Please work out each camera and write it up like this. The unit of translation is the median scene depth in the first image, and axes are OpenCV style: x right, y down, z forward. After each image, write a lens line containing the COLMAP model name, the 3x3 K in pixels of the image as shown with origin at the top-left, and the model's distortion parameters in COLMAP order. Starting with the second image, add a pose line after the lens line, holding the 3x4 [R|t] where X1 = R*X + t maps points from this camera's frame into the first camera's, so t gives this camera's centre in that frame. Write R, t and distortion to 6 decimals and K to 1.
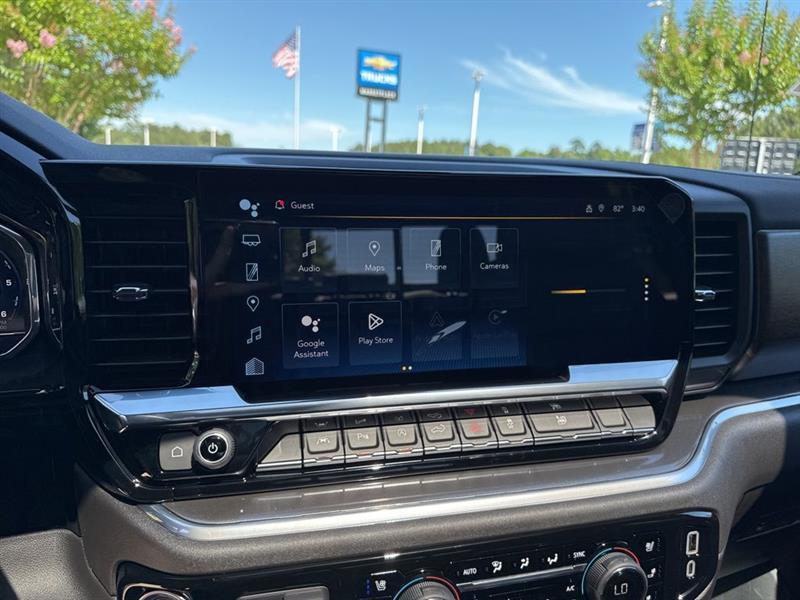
lens RADIAL K [[585.7, 0, 404.5], [0, 585.7, 306.3], [0, 0, 1]] dist [0.031618, -0.048280]
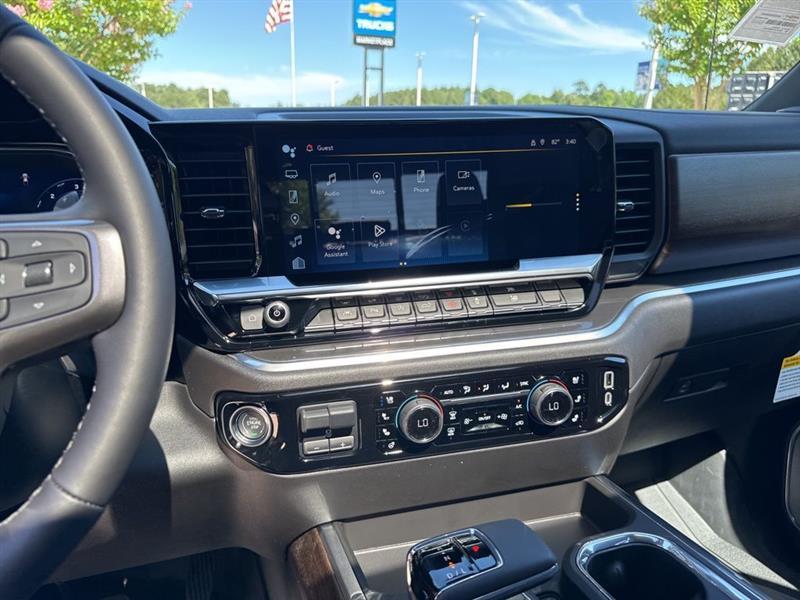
lens RADIAL K [[585.7, 0, 395.3], [0, 585.7, 315.3], [0, 0, 1]] dist [0.031618, -0.048280]
pose [[0.999049, -0.033674, -0.027707, 0.020072], [0.036072, 0.995182, 0.091169, 0.098409], [0.024504, -0.092081, 0.995450, -0.411906]]
